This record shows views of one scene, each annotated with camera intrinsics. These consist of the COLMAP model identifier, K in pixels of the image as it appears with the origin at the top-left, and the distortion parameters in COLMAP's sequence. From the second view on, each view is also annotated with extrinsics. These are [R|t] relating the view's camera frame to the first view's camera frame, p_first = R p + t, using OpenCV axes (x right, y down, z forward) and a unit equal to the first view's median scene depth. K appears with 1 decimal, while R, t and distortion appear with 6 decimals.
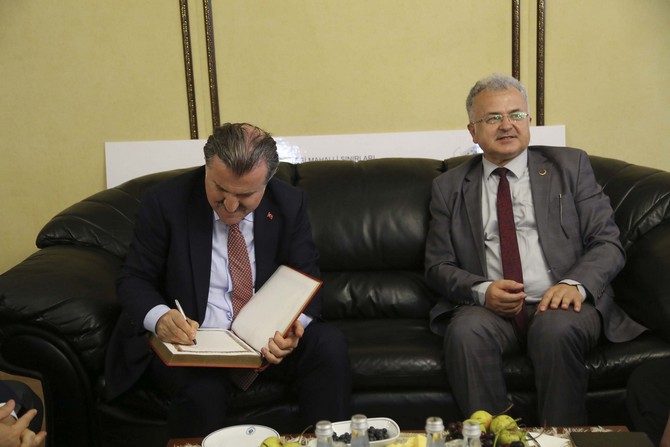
lens RADIAL K [[1023.0, 0, 334.5], [0, 1023.0, 213.0], [0, 0, 1]] dist [-0.014163, -0.055813]
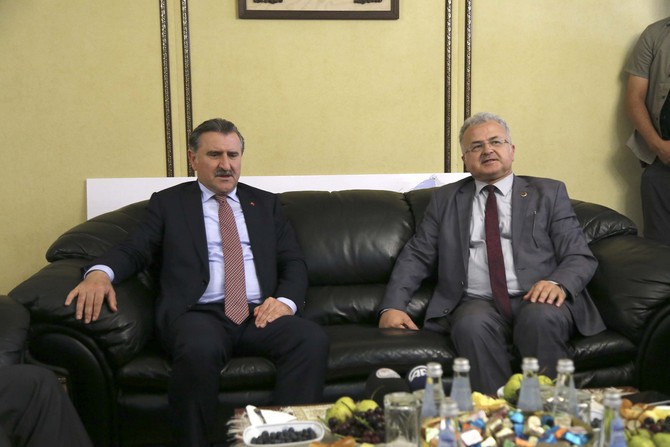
lens RADIAL K [[886.2, 0, 335.0], [0, 886.2, 223.5], [0, 0, 1]] dist [0.002161, -0.012834]
pose [[0.987638, 0.018419, 0.155665, -0.157487], [-0.008126, 0.997753, -0.066507, 0.062815], [-0.156541, 0.064420, 0.985568, 0.006377]]
